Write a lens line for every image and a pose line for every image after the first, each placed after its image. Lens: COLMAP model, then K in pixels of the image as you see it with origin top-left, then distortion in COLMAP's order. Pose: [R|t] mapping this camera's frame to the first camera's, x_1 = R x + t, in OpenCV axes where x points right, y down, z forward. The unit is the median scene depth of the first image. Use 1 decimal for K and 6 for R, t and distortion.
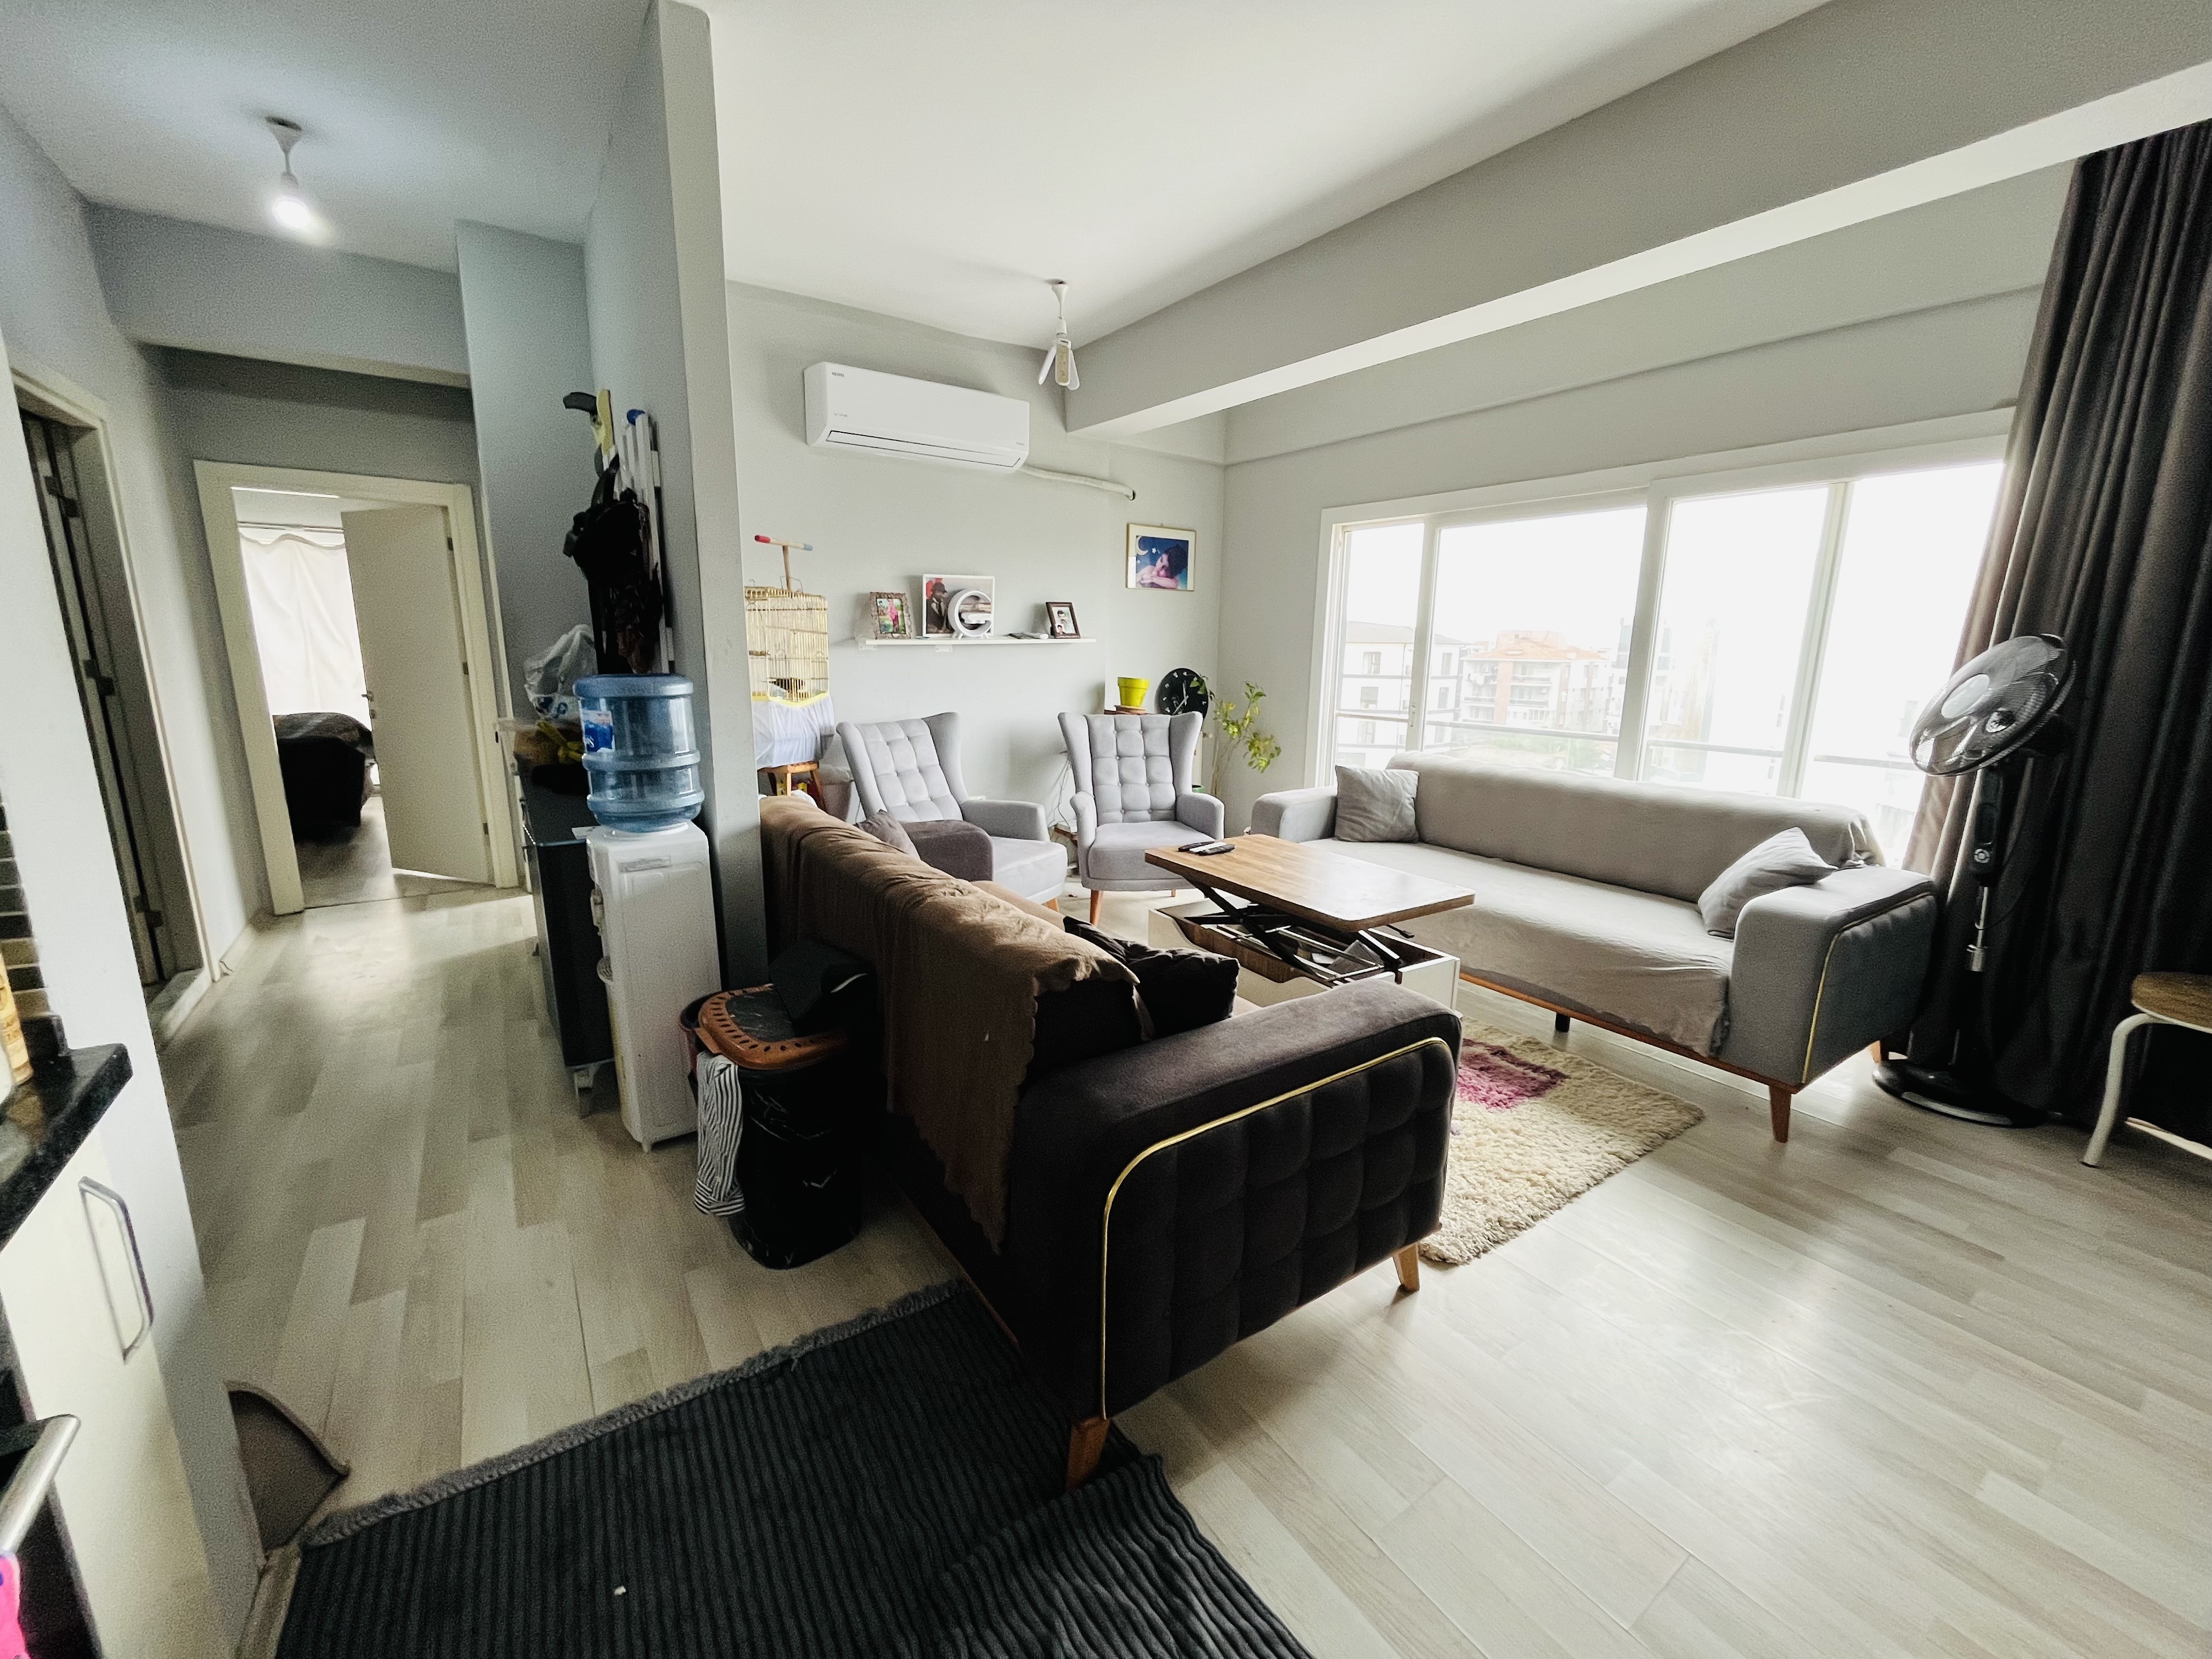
lens RADIAL K [[895.7, 0, 1098.7], [0, 895.7, 826.0], [0, 0, 1]] dist [-0.000800, -0.000752]
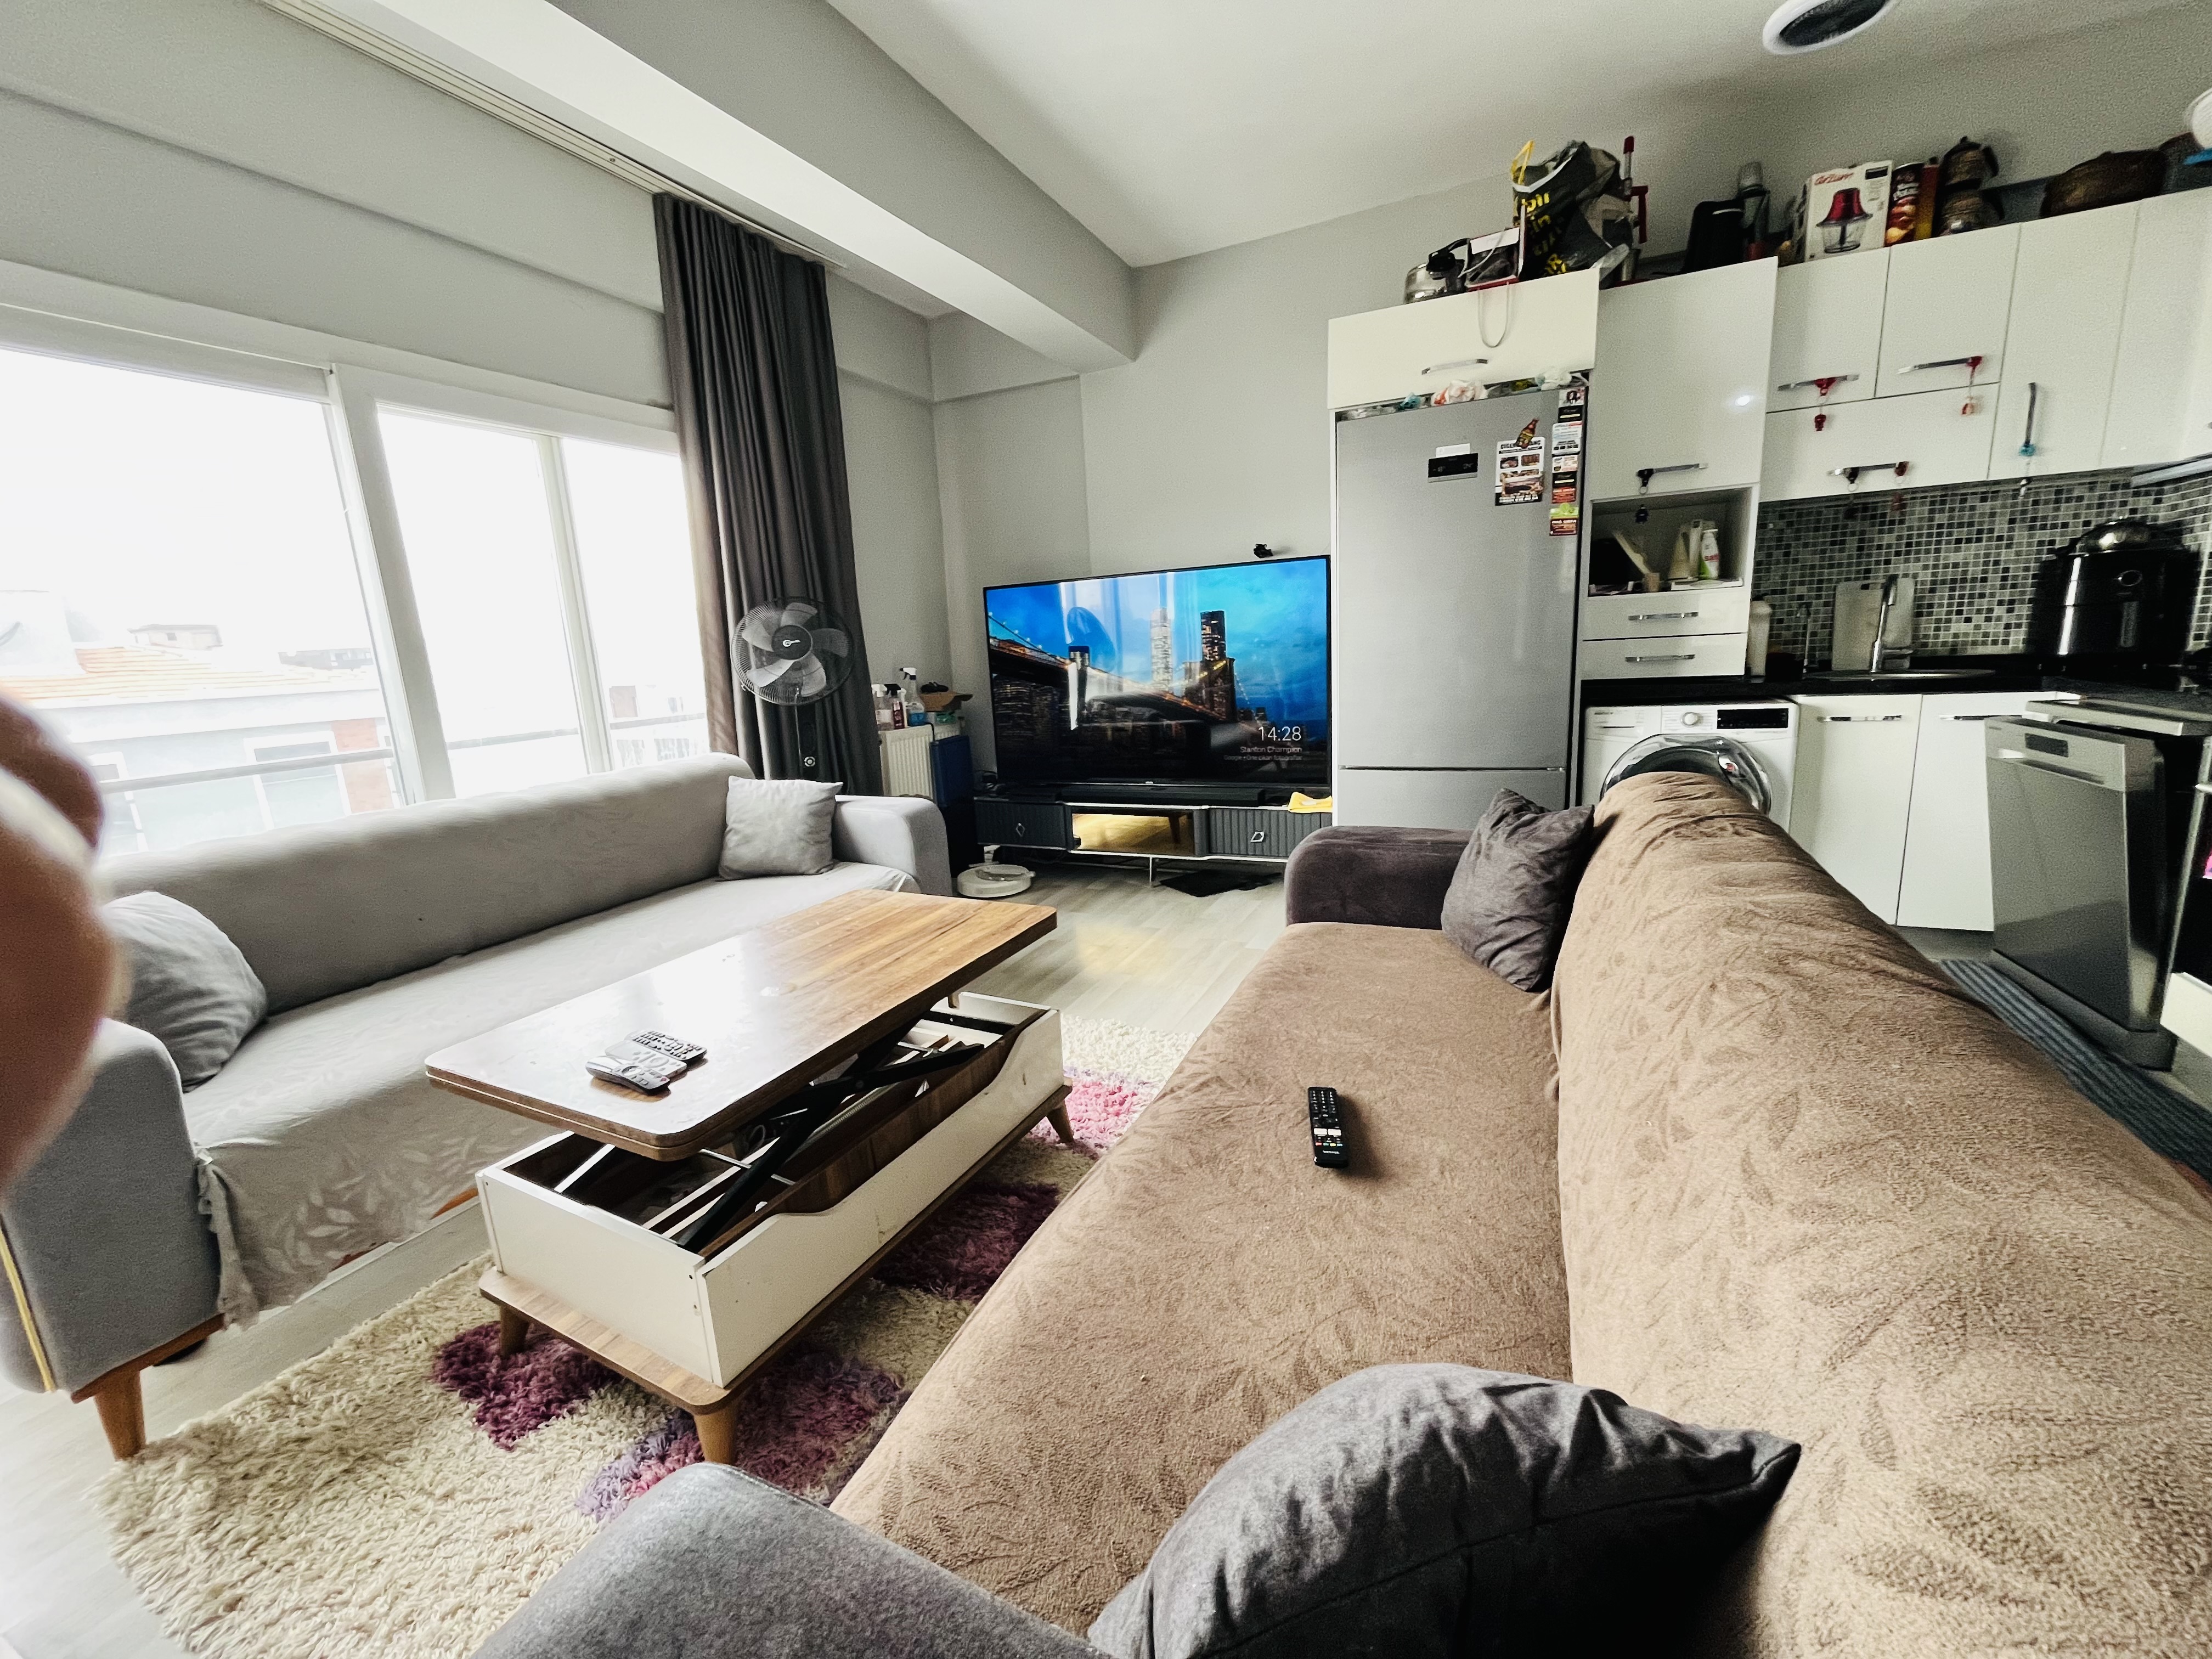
lens RADIAL K [[895.7, 0, 1098.7], [0, 895.7, 826.0], [0, 0, 1]] dist [-0.000800, -0.000752]
pose [[-0.511468, -0.159506, 0.844369, -0.229862], [0.219623, 0.925721, 0.307908, -0.116869], [-0.830763, 0.342927, -0.438445, 0.742748]]
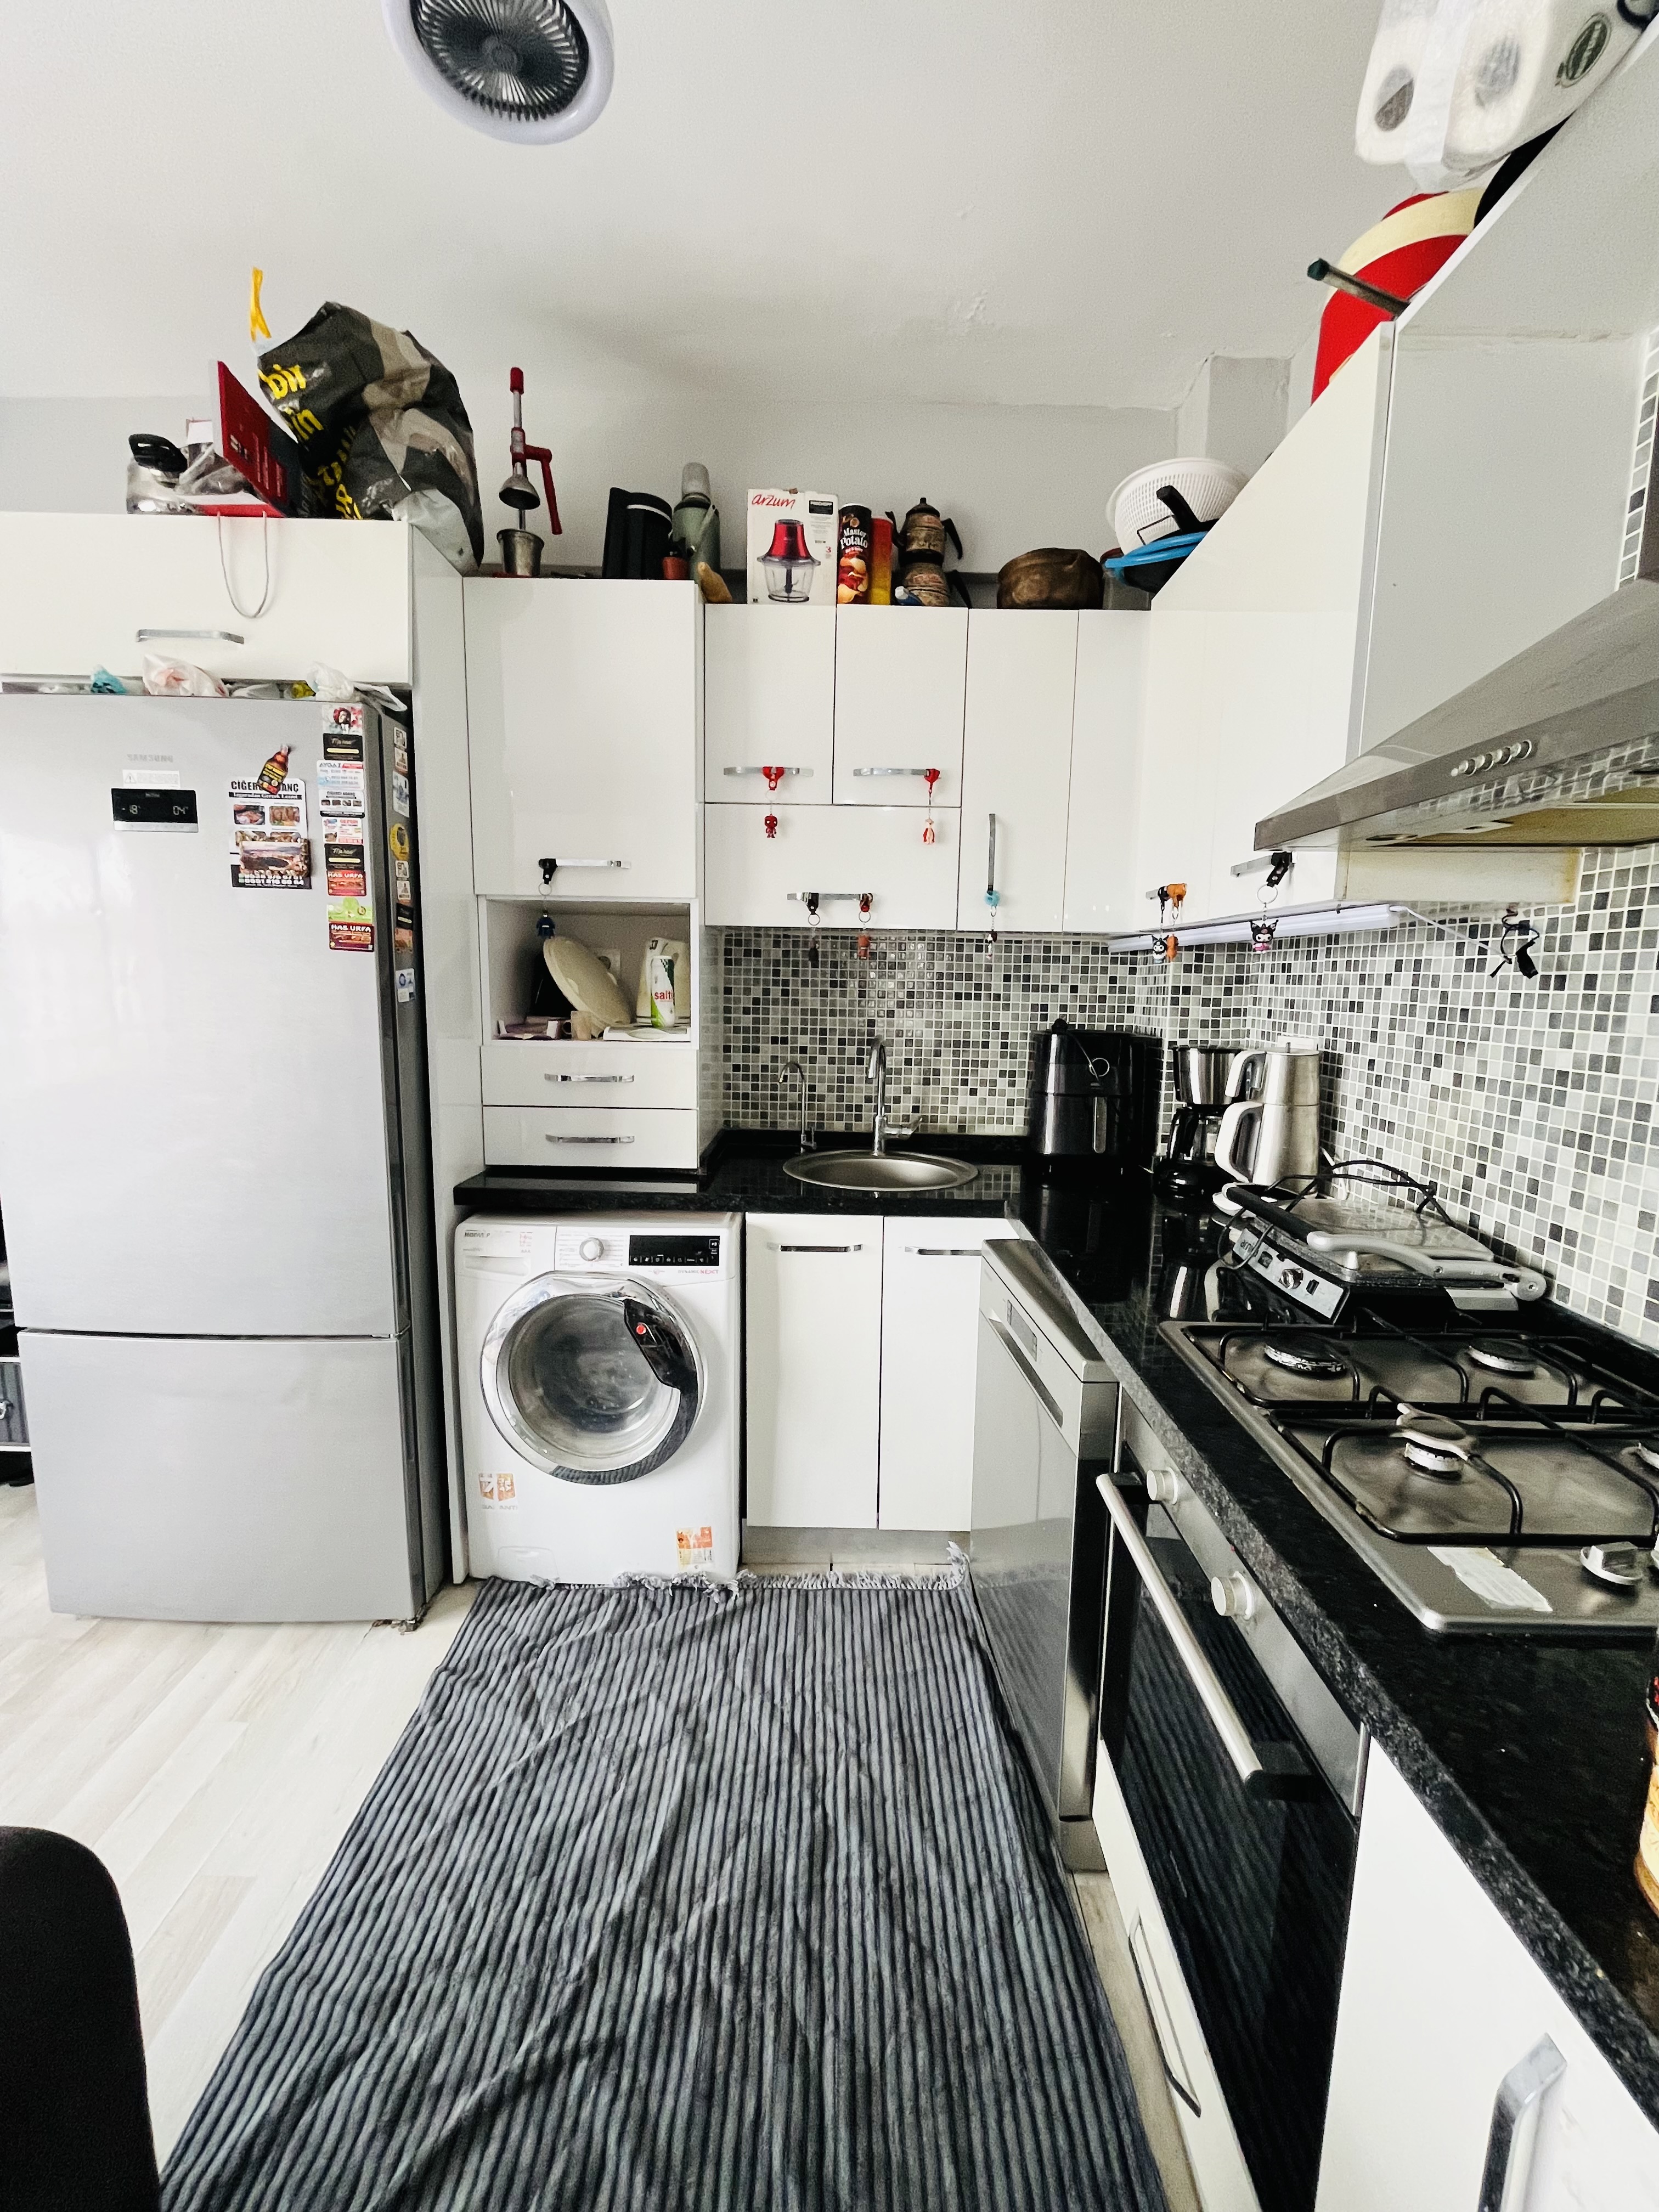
lens RADIAL K [[895.7, 0, 826.9], [0, 895.7, 1100.3], [0, 0, 1]] dist [-0.000800, -0.000752]
pose [[-0.823265, -0.107502, 0.557386, -0.201728], [0.082650, 0.948741, 0.305057, -0.076964], [-0.561609, 0.297210, -0.772180, 0.303455]]
